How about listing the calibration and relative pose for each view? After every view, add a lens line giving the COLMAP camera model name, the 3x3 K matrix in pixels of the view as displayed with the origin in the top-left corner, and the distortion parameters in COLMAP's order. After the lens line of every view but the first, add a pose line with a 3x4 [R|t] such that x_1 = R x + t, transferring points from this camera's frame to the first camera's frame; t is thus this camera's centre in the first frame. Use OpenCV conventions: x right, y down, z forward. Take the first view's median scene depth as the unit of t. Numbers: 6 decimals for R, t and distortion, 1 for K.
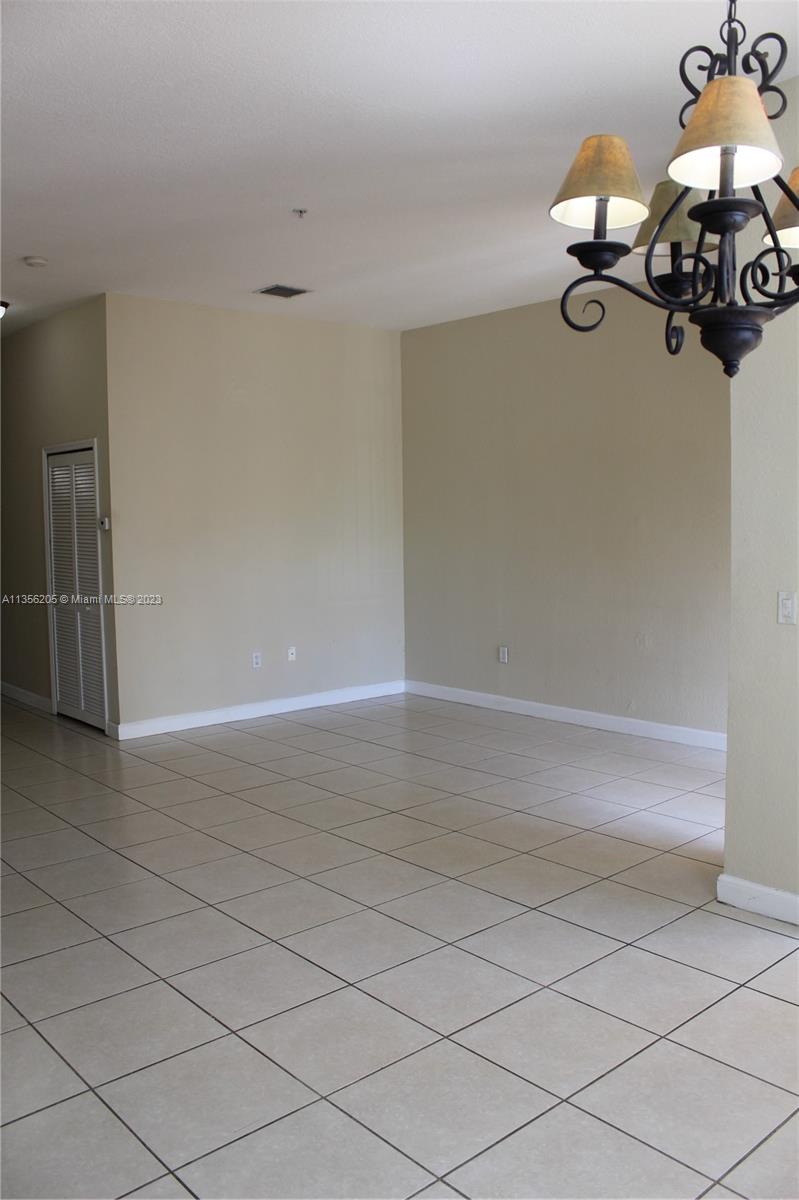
lens RADIAL K [[1003.1, 0, 406.0], [0, 1003.1, 598.4], [0, 0, 1]] dist [-0.161788, 0.120141]
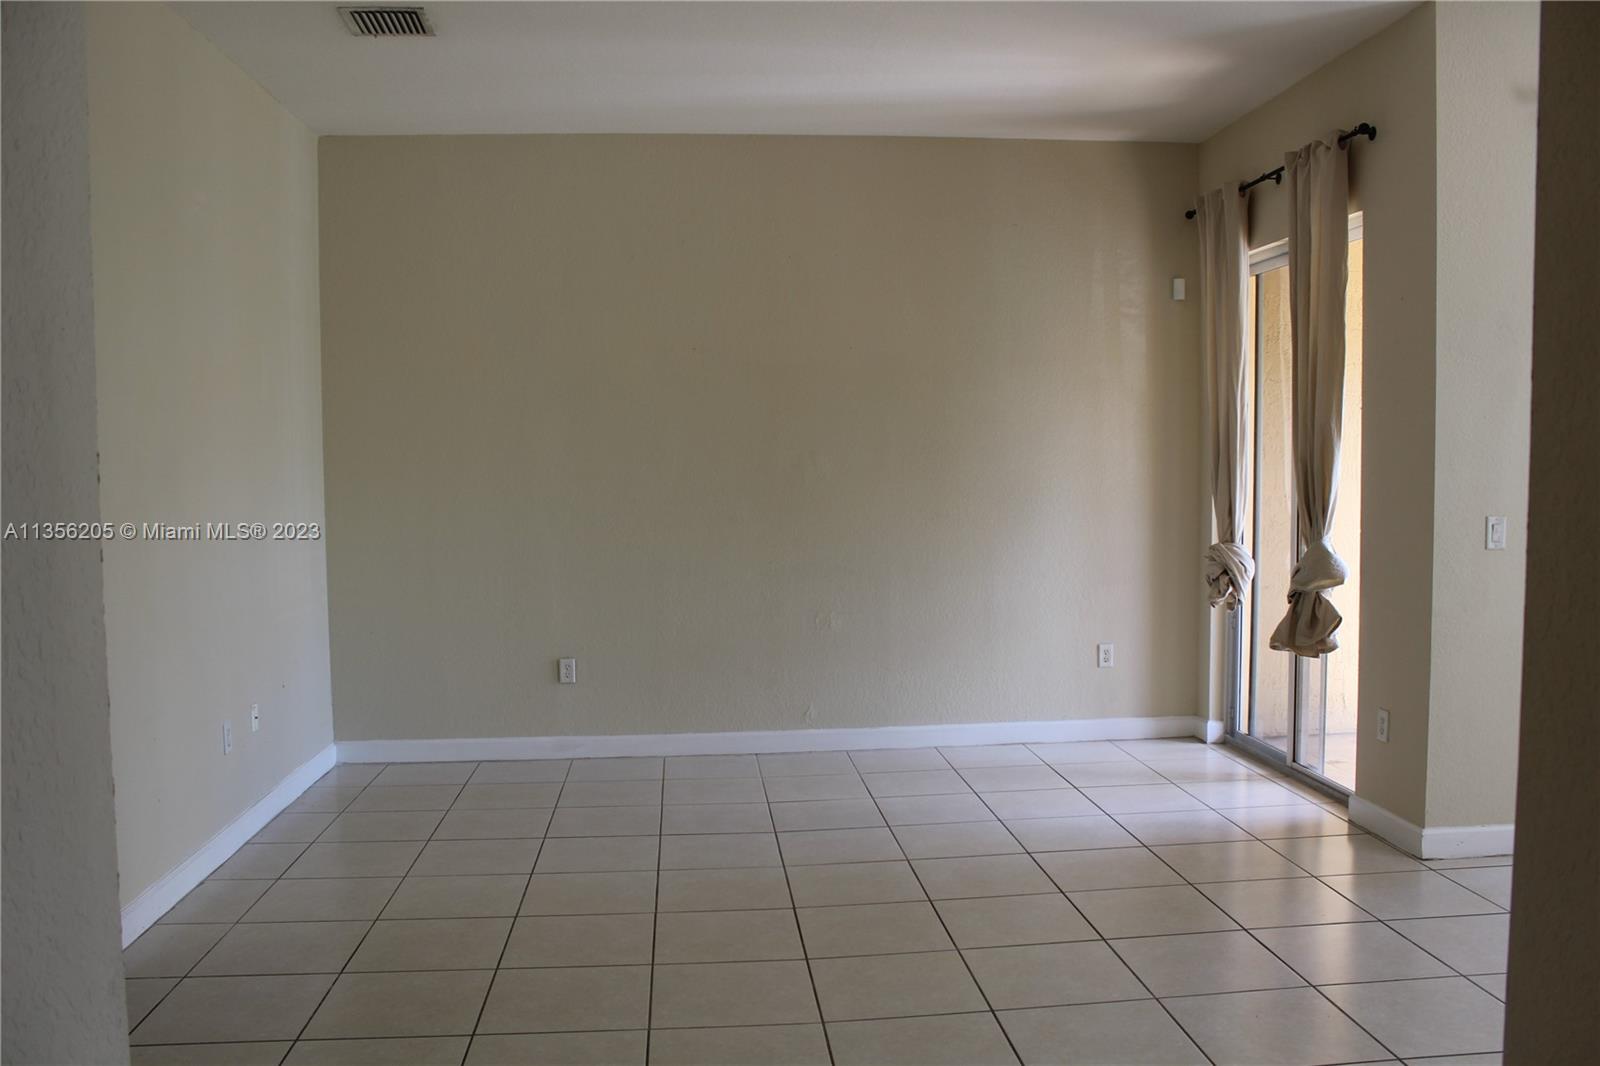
lens RADIAL K [[1337.5, 0, 794.9], [0, 1337.5, 543.4], [0, 0, 1]] dist [-0.161788, 0.120141]
pose [[0.584620, -0.047225, 0.809932, -0.578800], [0.074261, 0.997228, 0.004543, -0.020534], [-0.807901, 0.057491, 0.586507, 0.436959]]
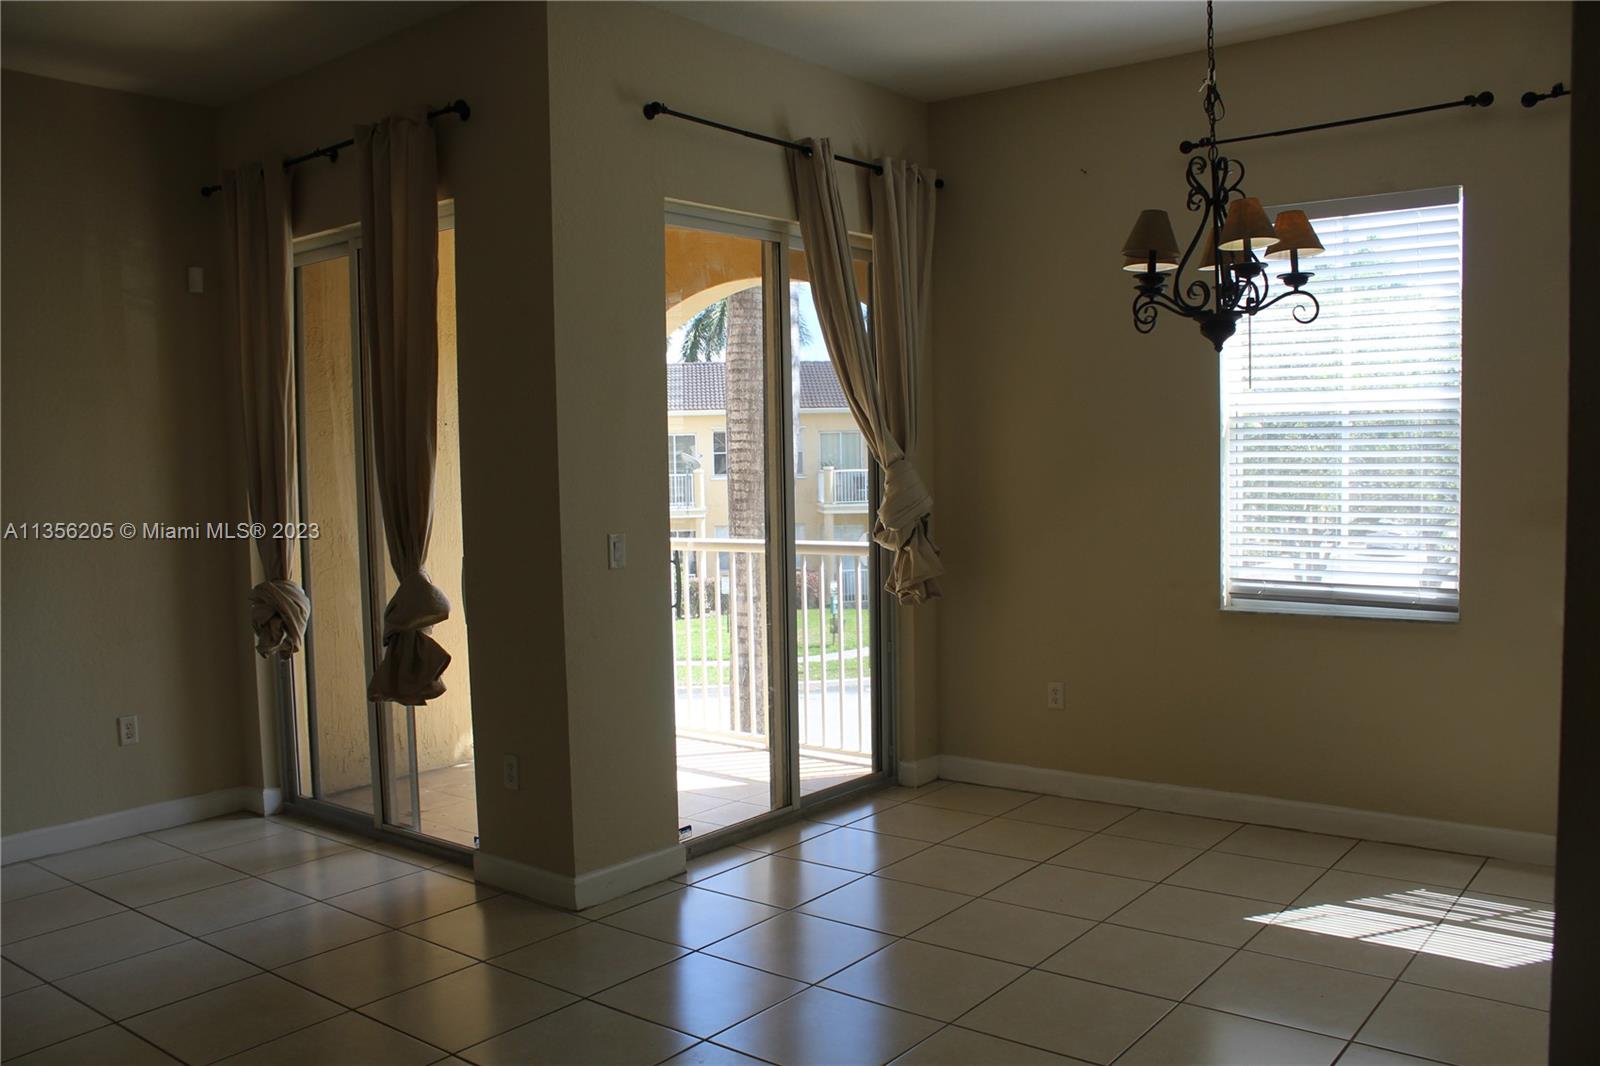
lens RADIAL K [[1337.5, 0, 800.4], [0, 1337.5, 544.5], [0, 0, 1]] dist [-0.161788, 0.120141]
pose [[-0.191206, -0.048703, 0.980341, -0.475164], [0.113311, 0.990996, 0.071333, -0.036078], [-0.974988, 0.124723, -0.183966, 0.572431]]
